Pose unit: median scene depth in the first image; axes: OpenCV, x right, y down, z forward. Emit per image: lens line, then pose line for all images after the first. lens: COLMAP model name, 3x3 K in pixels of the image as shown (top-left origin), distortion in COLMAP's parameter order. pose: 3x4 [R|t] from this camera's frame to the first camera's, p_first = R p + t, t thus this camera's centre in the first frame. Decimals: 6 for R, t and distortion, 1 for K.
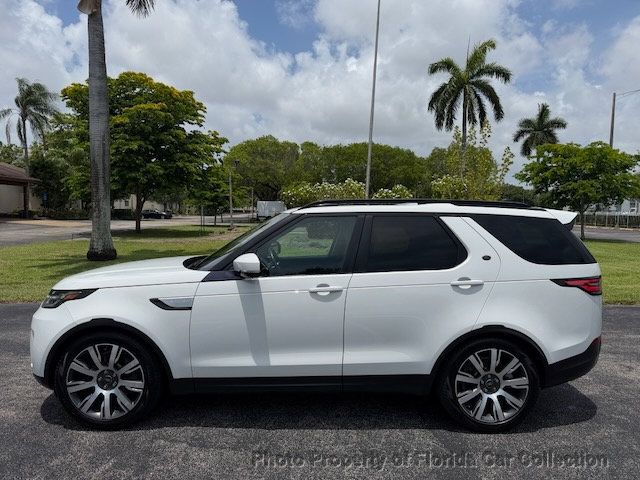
lens RADIAL K [[465.0, 0, 319.0], [0, 465.0, 241.2], [0, 0, 1]] dist [0.038783, -0.057007]
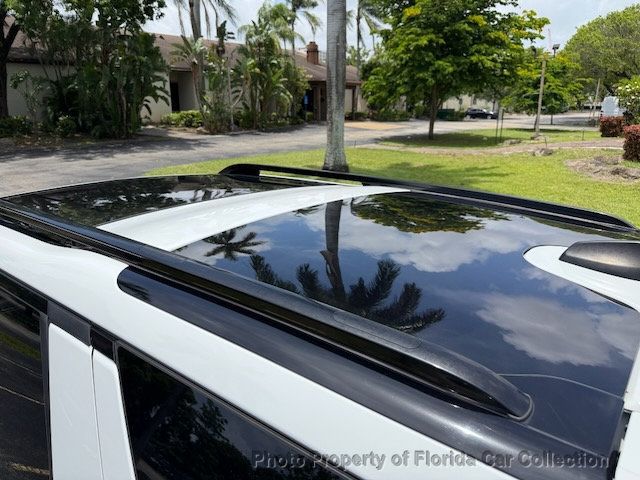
lens RADIAL K [[465.0, 0, 334.7], [0, 465.0, 236.4], [0, 0, 1]] dist [0.038783, -0.057007]
pose [[0.768987, 0.165125, -0.617570, 0.077090], [-0.034272, 0.975323, 0.218106, -0.023541], [0.638345, -0.146556, 0.755670, 0.131325]]
